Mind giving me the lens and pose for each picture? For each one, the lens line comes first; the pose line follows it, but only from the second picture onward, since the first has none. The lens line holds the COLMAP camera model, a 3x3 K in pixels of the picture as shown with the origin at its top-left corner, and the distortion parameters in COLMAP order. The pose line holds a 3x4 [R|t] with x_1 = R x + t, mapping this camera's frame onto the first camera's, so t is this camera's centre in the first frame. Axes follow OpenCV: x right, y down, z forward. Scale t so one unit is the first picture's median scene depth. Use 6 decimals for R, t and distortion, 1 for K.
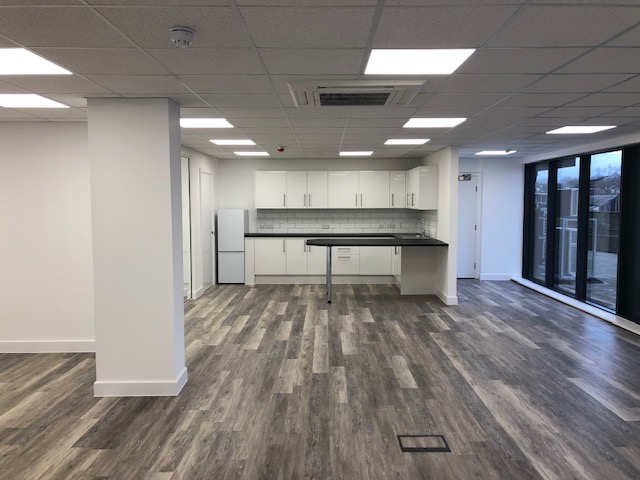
lens RADIAL K [[528.3, 0, 320.7], [0, 528.3, 239.0], [0, 0, 1]] dist [0.048661, -0.035923]
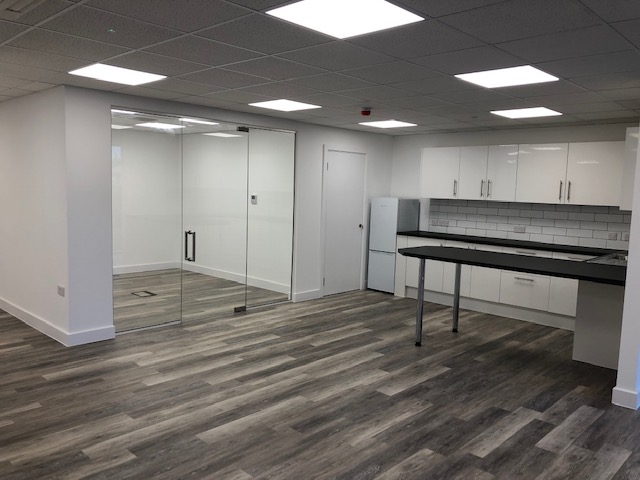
lens RADIAL K [[528.3, 0, 320.4], [0, 528.3, 237.1], [0, 0, 1]] dist [0.048661, -0.035923]
pose [[0.720858, 0.089930, -0.687223, 0.516732], [-0.081876, 0.995653, 0.044407, -0.042270], [0.688229, 0.024256, 0.725088, 0.626946]]
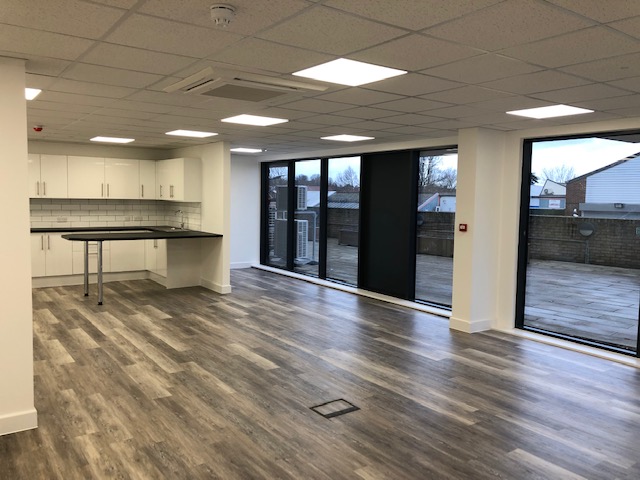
lens RADIAL K [[528.3, 0, 319.0], [0, 528.3, 238.3], [0, 0, 1]] dist [0.048661, -0.035923]
pose [[0.807743, -0.029165, 0.588813, -0.302204], [0.021974, 0.999571, 0.019367, -0.000994], [-0.589125, -0.002705, 0.808037, 0.064135]]
